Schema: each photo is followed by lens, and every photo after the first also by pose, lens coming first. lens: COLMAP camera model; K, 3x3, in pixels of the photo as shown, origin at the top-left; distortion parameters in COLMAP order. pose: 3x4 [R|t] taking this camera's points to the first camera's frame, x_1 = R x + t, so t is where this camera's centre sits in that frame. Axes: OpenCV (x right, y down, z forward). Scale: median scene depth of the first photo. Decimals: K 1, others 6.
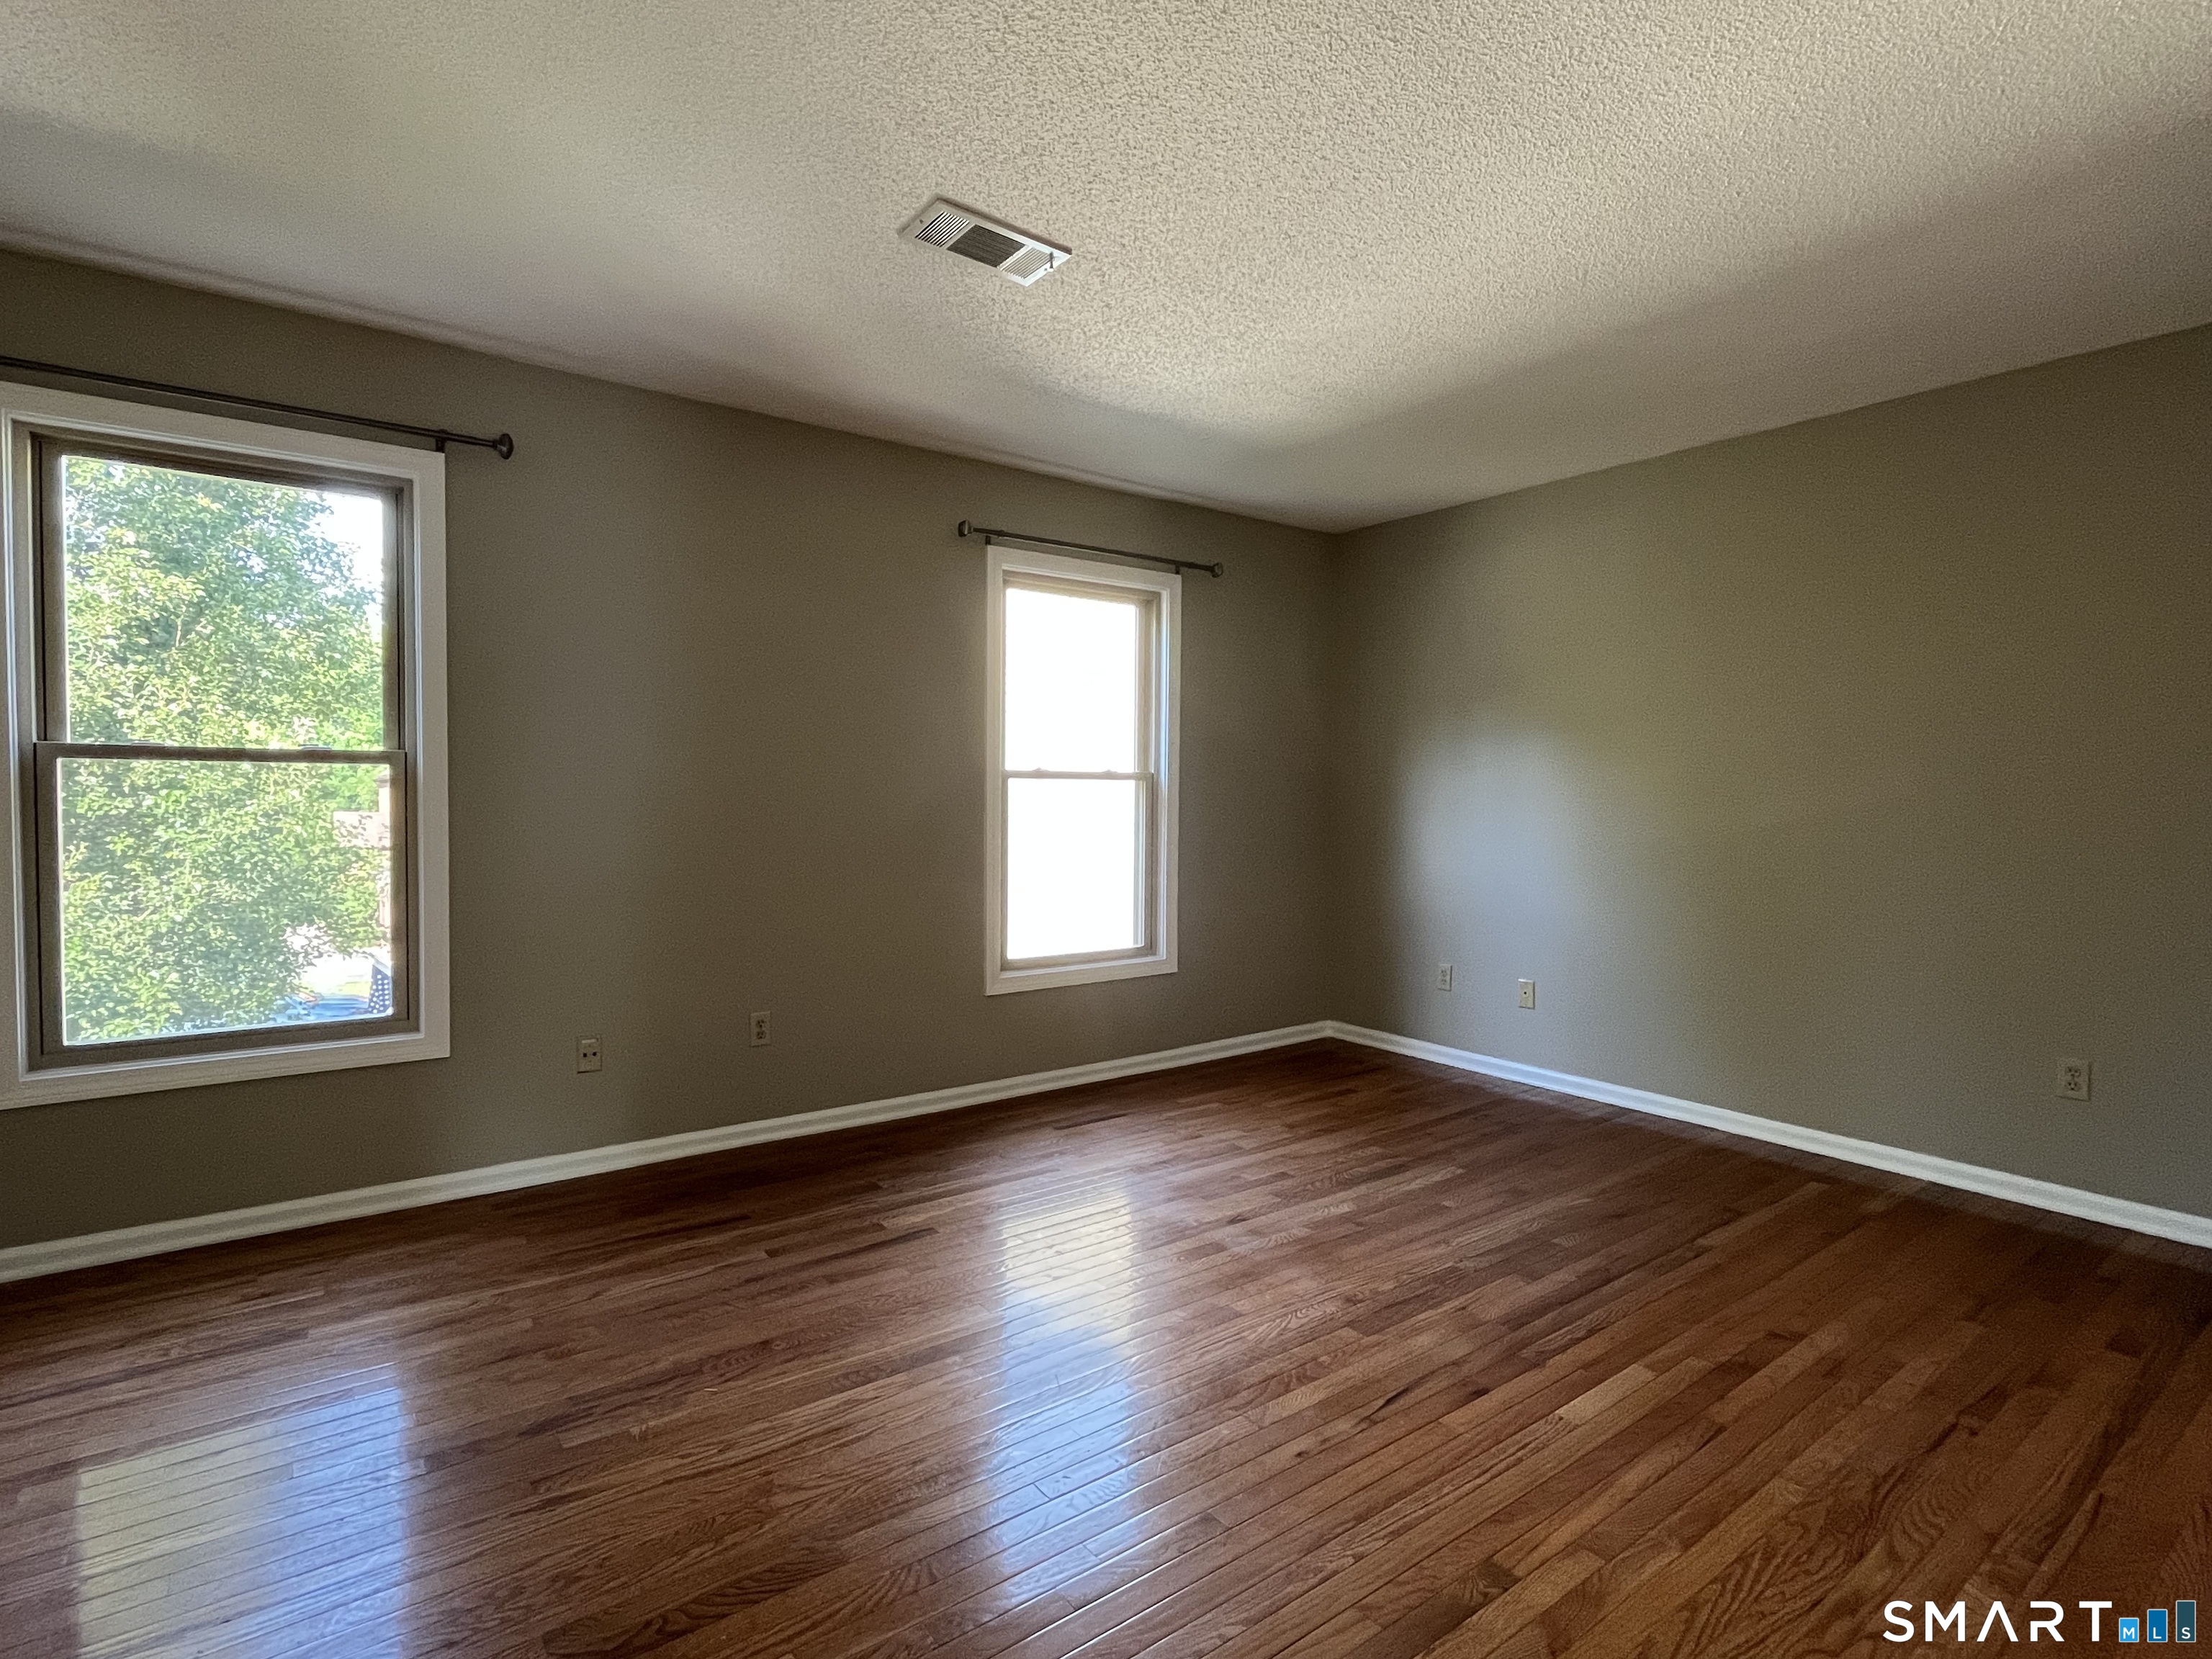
lens RADIAL K [[1094.6, 0, 1110.7], [0, 1094.6, 836.1], [0, 0, 1]] dist [0.000056, -0.000624]
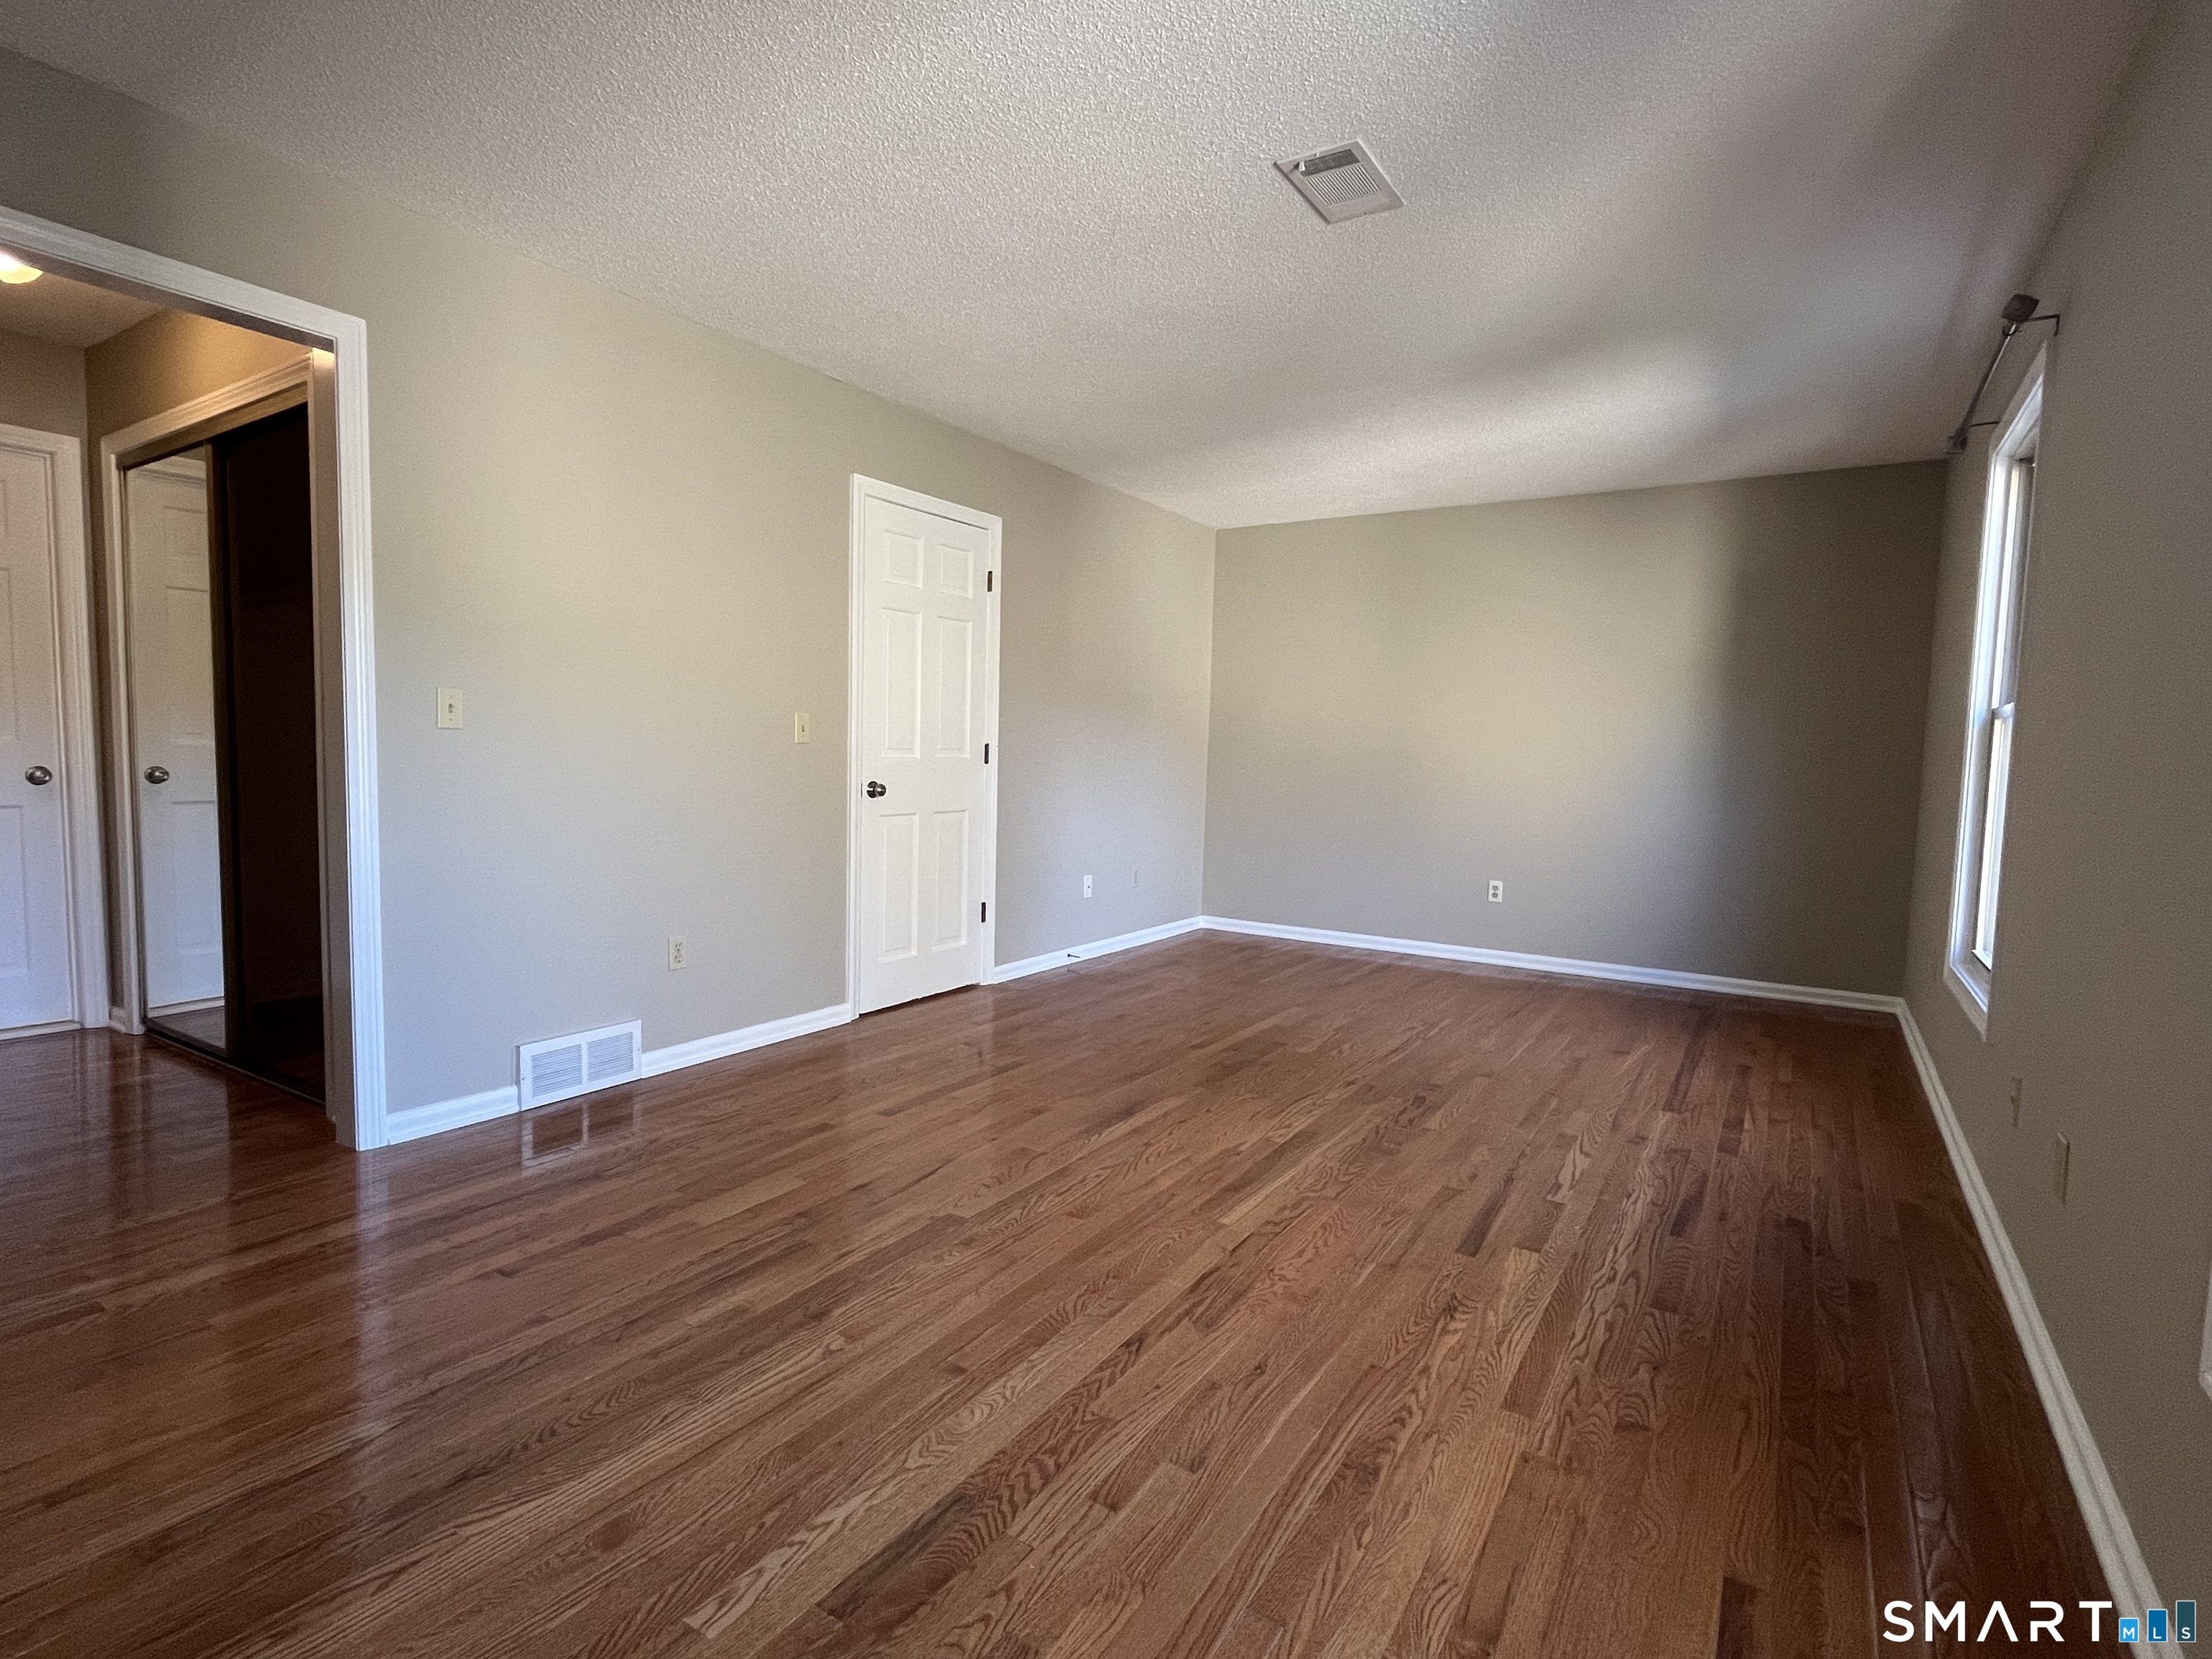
lens RADIAL K [[1094.6, 0, 1107.1], [0, 1094.6, 827.5], [0, 0, 1]] dist [0.000056, -0.000624]
pose [[-0.937744, -0.010238, -0.347175, 0.466834], [-0.047720, 0.993884, 0.099586, -0.030775], [0.344032, 0.109954, -0.932498, 2.016687]]
